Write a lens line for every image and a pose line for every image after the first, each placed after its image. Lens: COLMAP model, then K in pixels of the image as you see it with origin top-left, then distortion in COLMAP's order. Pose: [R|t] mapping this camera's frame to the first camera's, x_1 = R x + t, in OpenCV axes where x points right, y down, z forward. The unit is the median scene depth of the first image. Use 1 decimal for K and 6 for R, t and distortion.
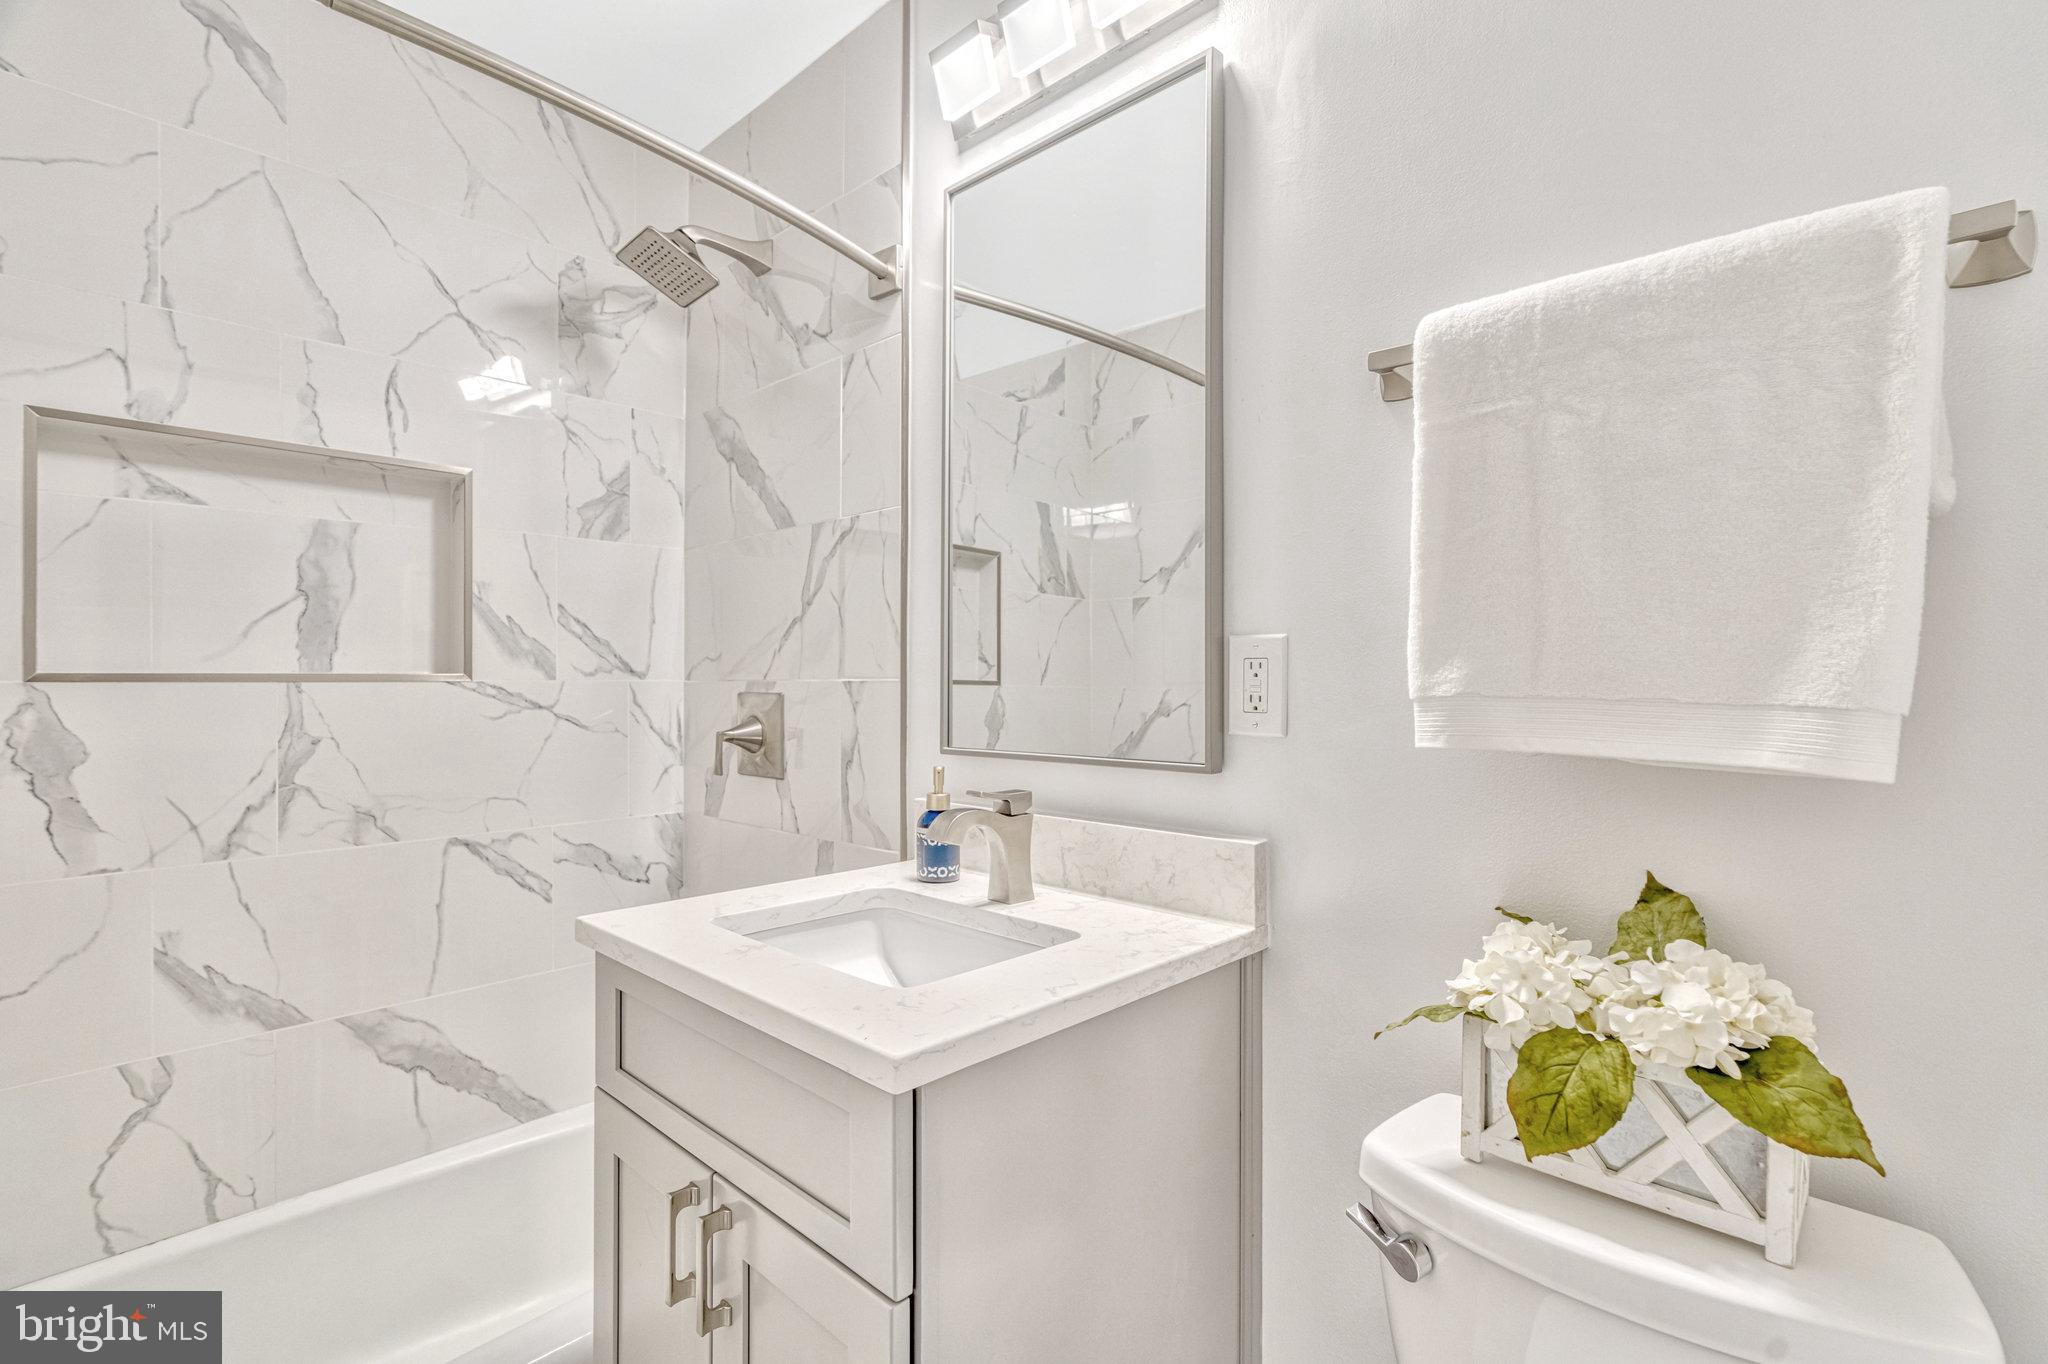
lens RADIAL K [[942.9, 0, 1038.0], [0, 942.9, 685.1], [0, 0, 1]] dist [-0.010811, 0.004765]
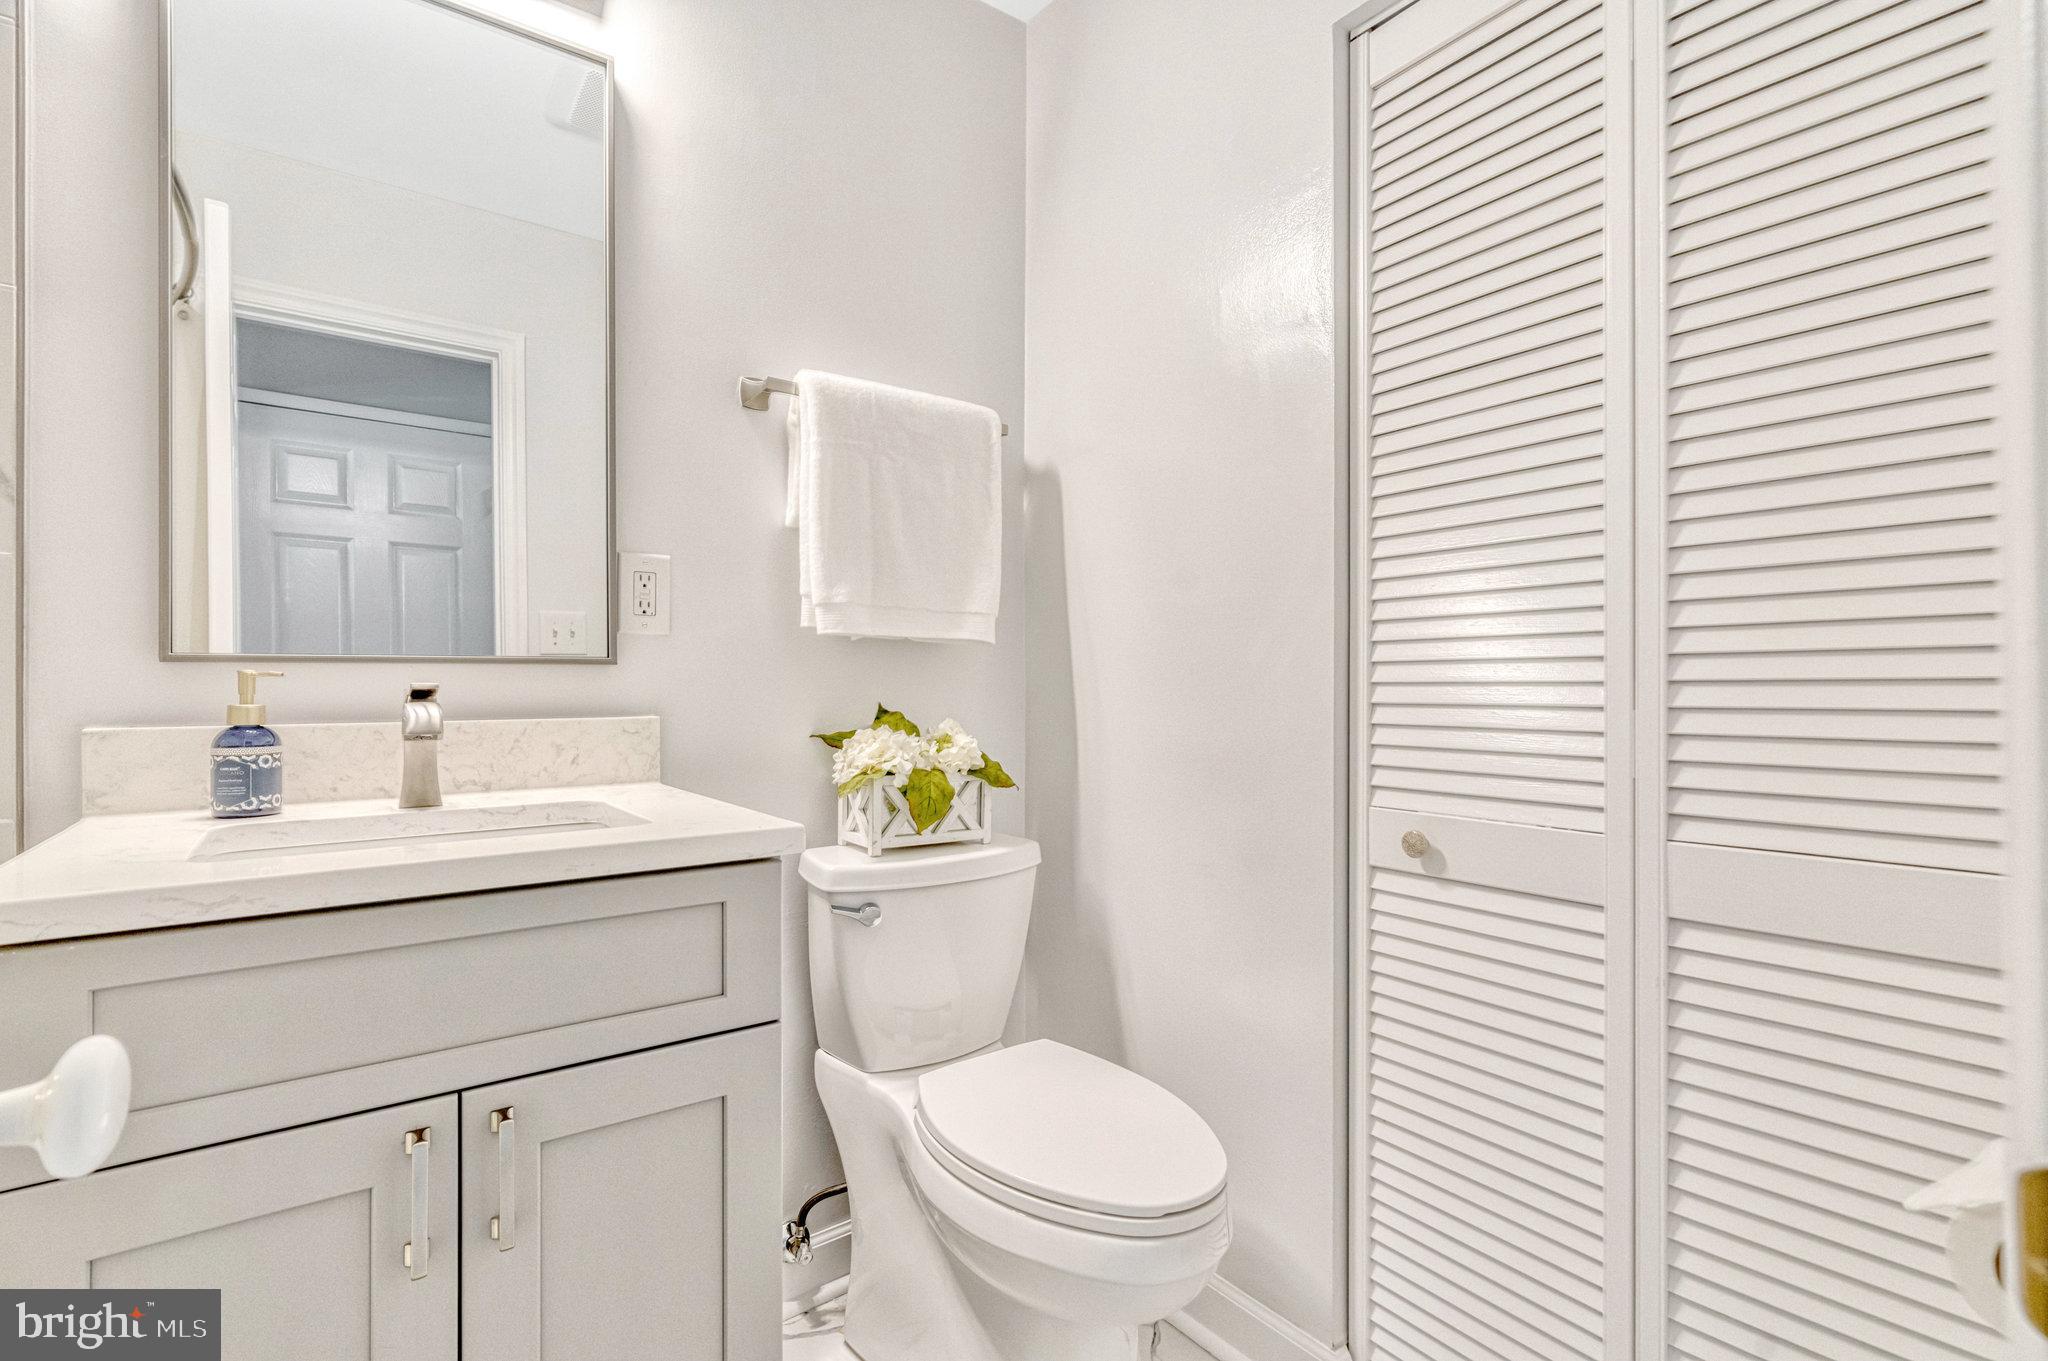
lens RADIAL K [[932.2, 0, 1029.4], [0, 932.2, 677.8], [0, 0, 1]] dist [-0.017813, 0.009818]
pose [[0.180079, 0.000768, 0.983652, -0.687415], [0.003289, 0.999994, -0.001383, 0.088832], [-0.983647, 0.003485, 0.180076, 0.209177]]
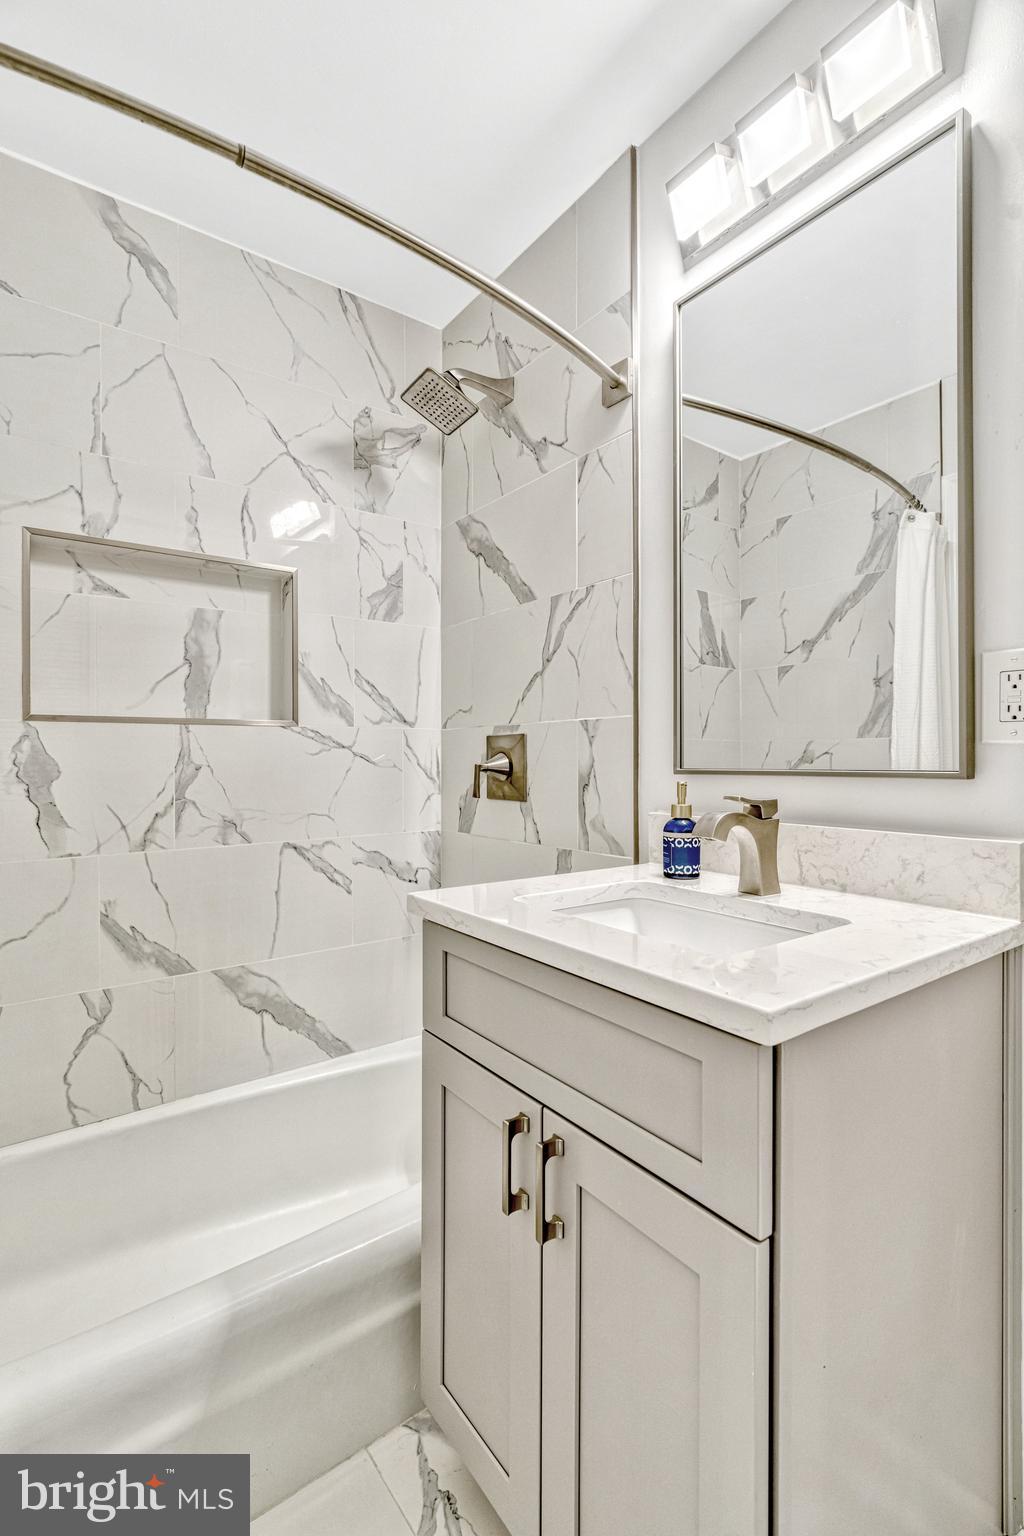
lens RADIAL K [[707.2, 0, 508.5], [0, 707.2, 762.3], [0, 0, 1]] dist [-0.010811, 0.004765]
pose [[0.981351, -0.002708, -0.192206, -0.137431], [0.003482, 0.999987, 0.003691, 0.054142], [0.192193, -0.004291, 0.981348, 0.080952]]
